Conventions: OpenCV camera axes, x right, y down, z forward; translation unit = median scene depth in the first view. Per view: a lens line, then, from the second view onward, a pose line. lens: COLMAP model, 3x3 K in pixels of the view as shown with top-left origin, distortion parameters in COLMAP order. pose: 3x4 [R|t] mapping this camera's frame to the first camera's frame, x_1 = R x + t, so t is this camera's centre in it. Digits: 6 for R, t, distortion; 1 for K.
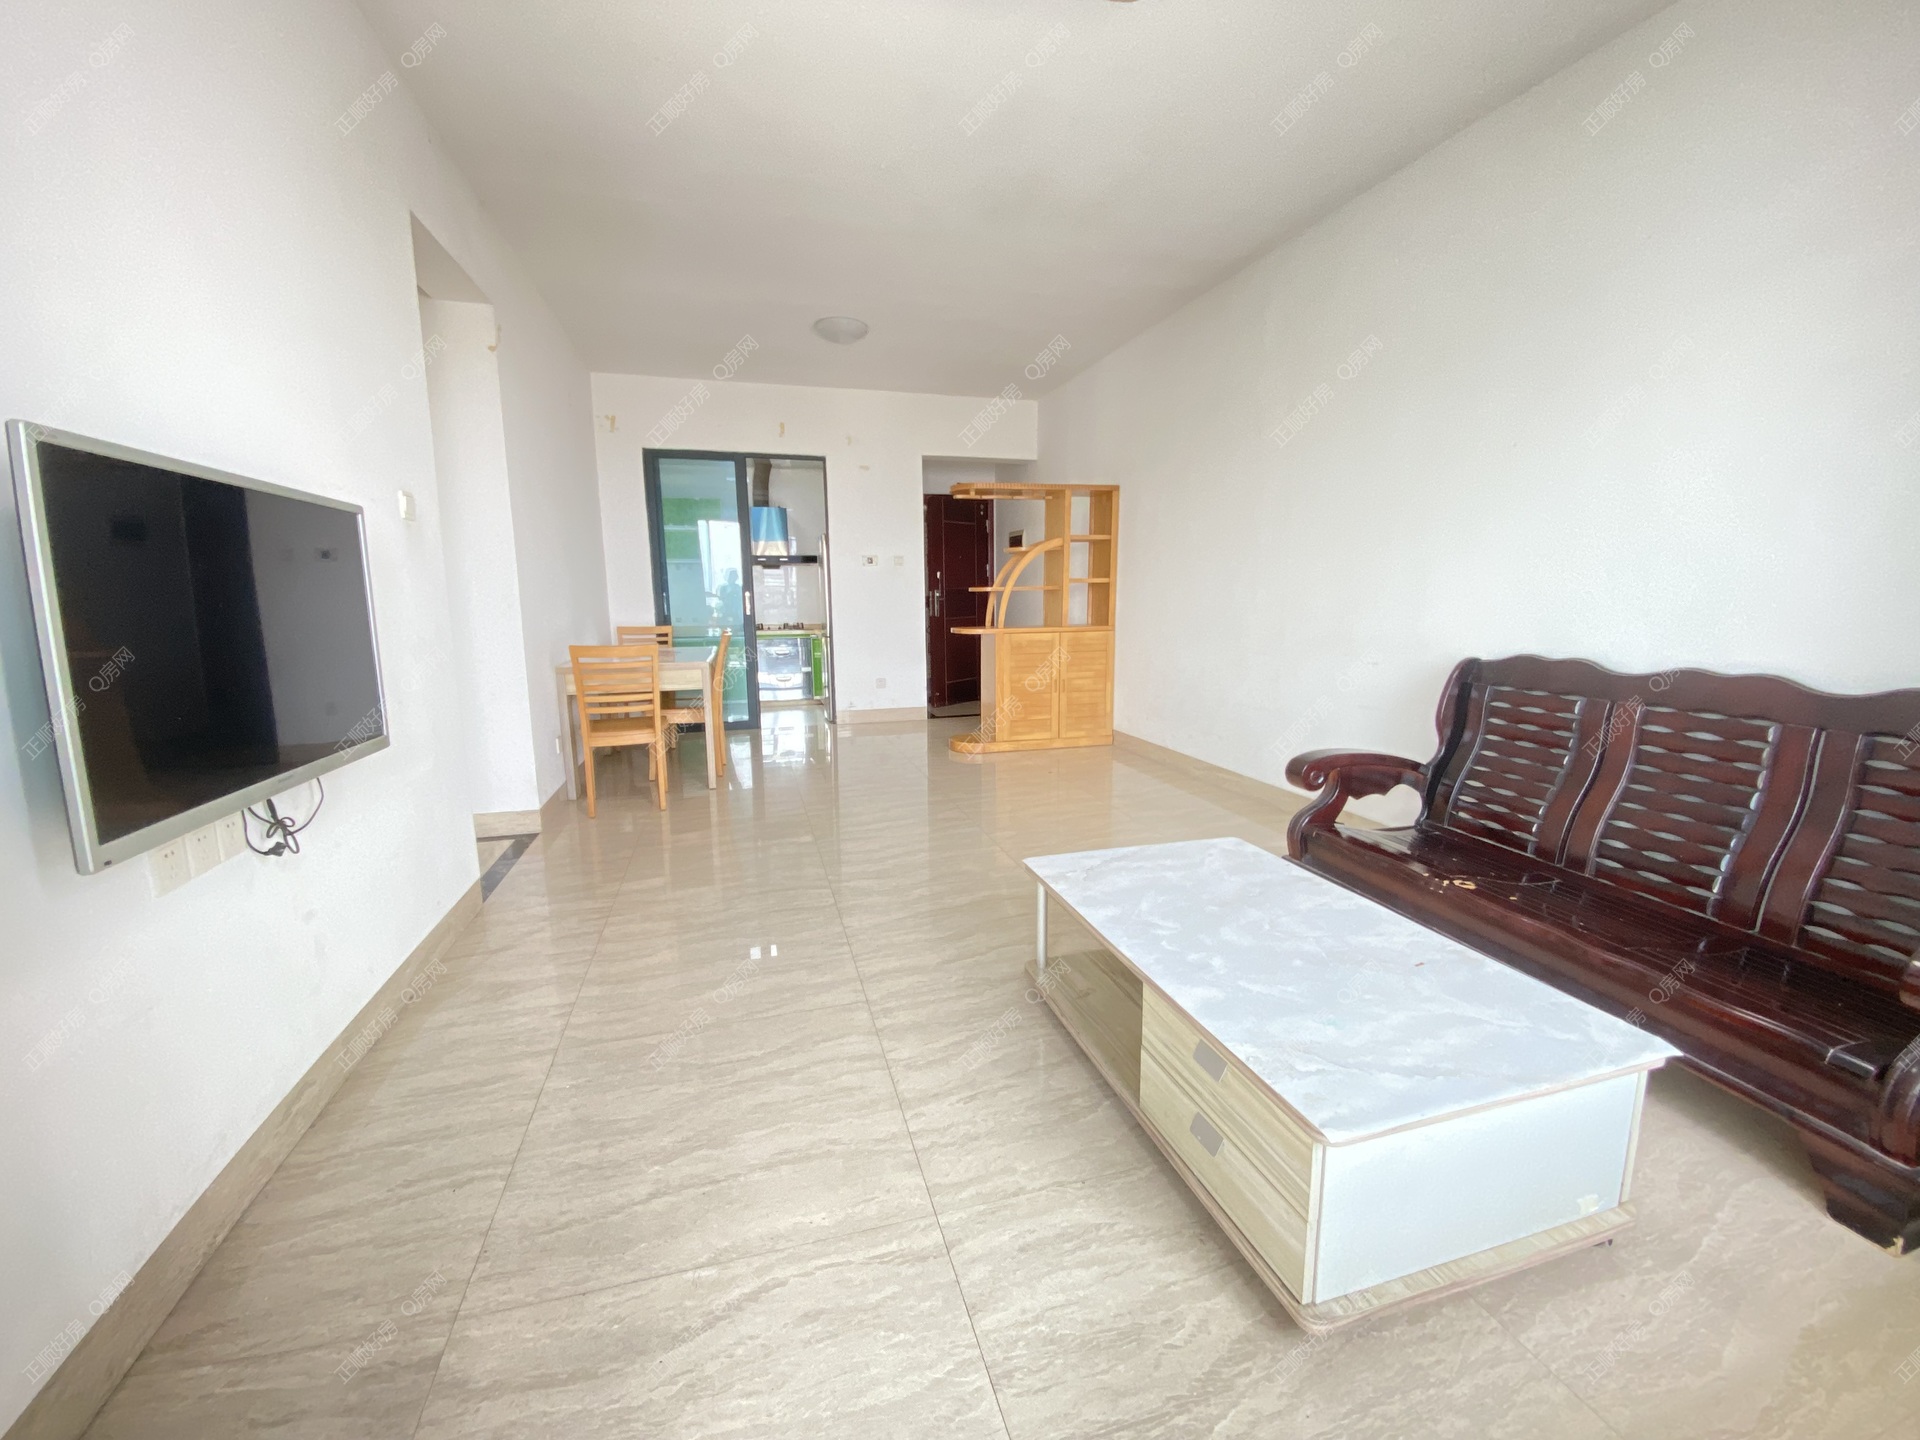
lens RADIAL K [[781.6, 0, 960.0], [0, 781.6, 720.0], [0, 0, 1]] dist [0.065663, -0.000033]
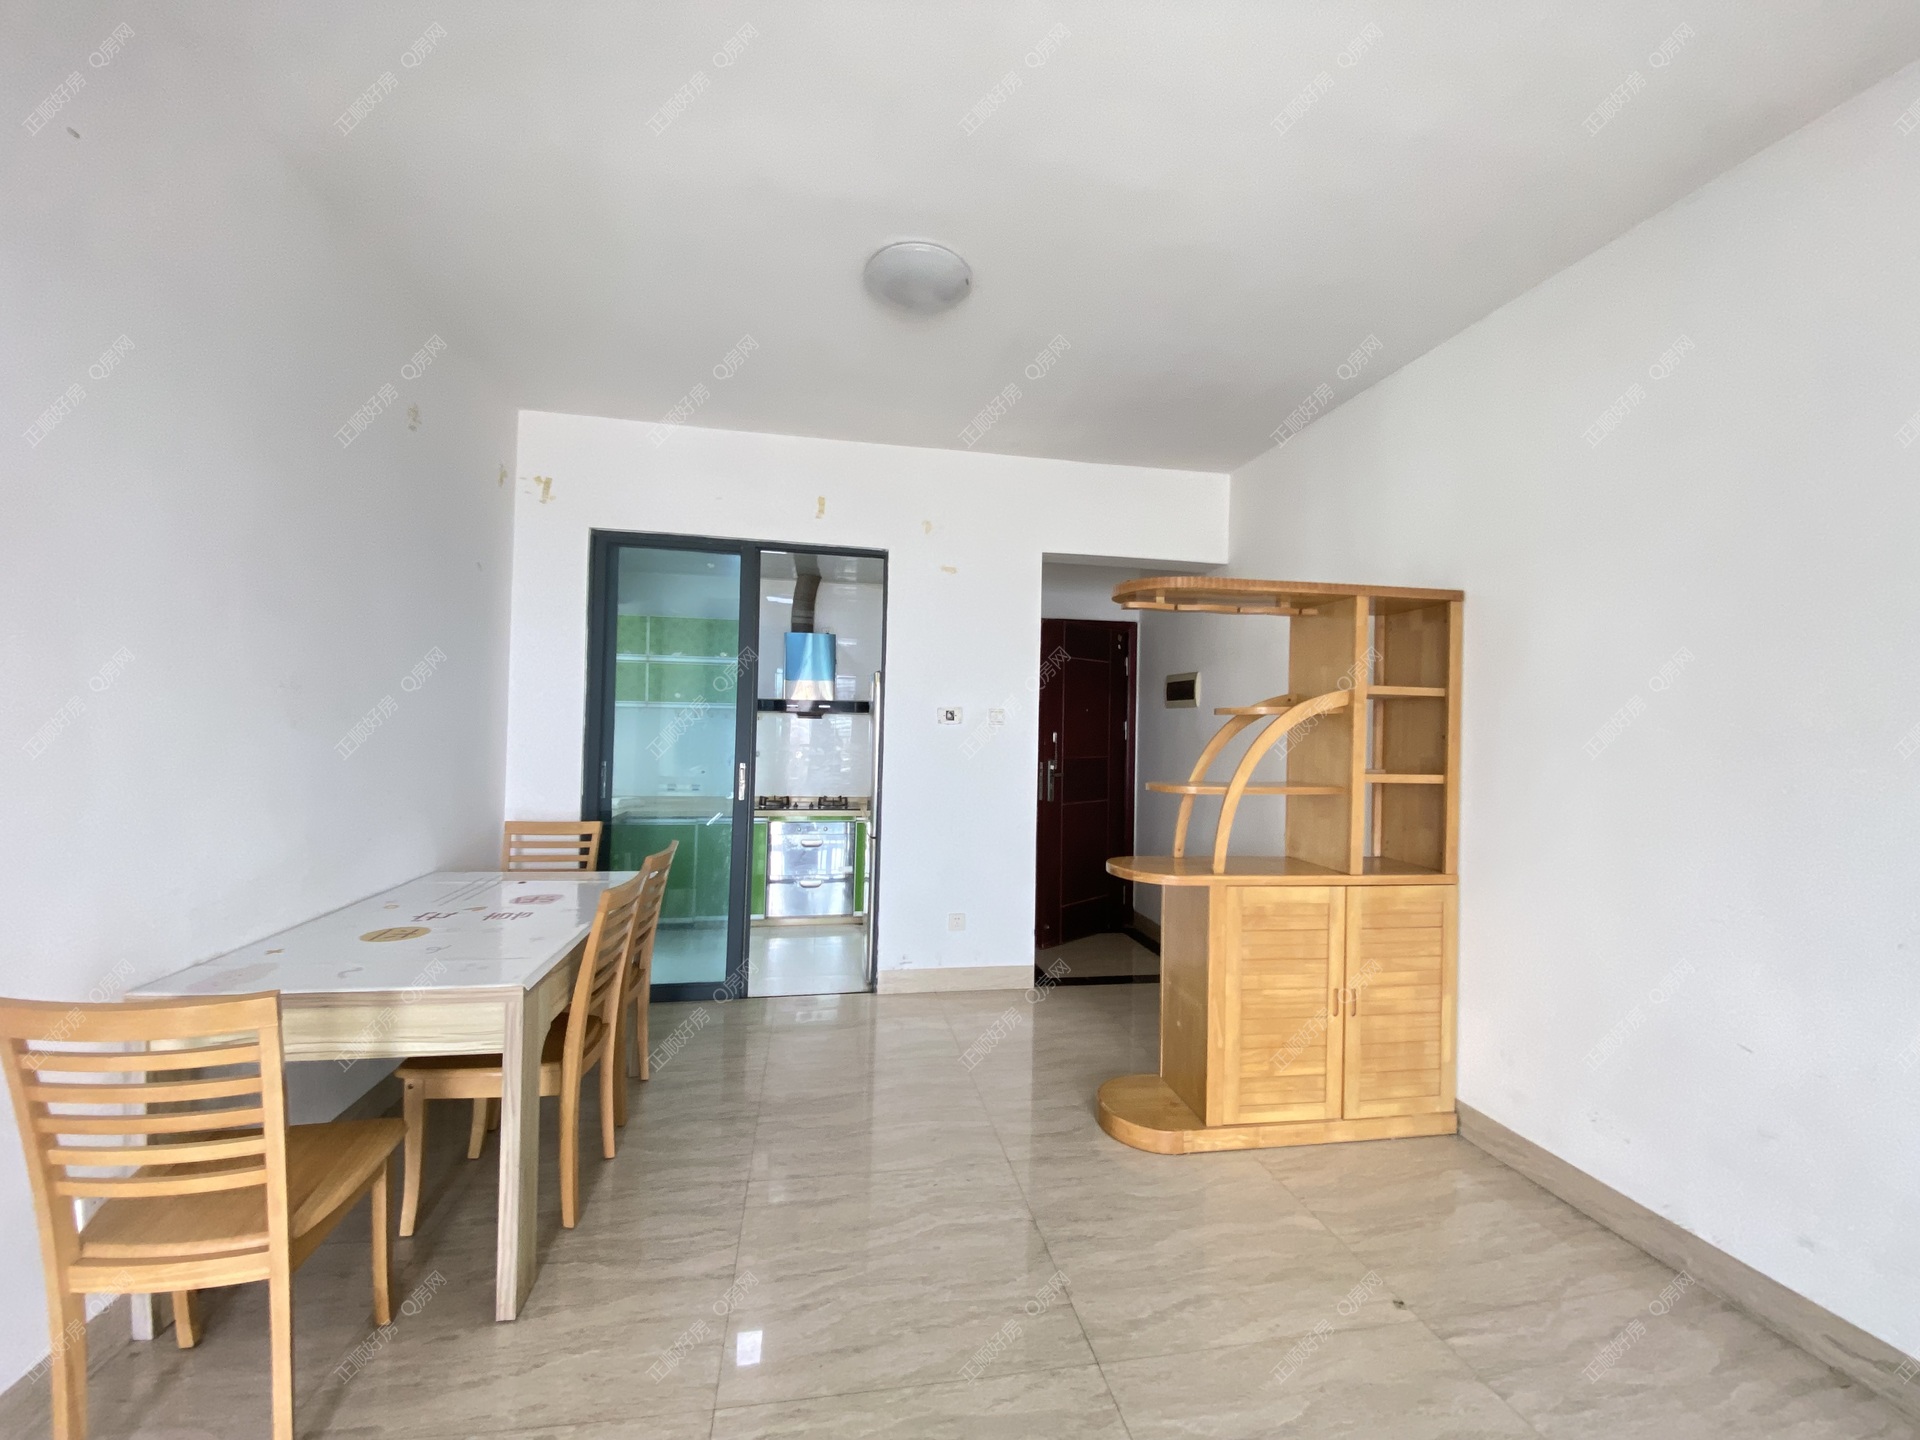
lens RADIAL K [[781.6, 0, 960.0], [0, 781.6, 720.0], [0, 0, 1]] dist [0.065663, -0.000033]
pose [[0.994802, 0.032947, -0.096354, -0.050221], [-0.049134, 0.984083, -0.170784, -0.100033], [0.089193, 0.174630, 0.980586, 0.422026]]
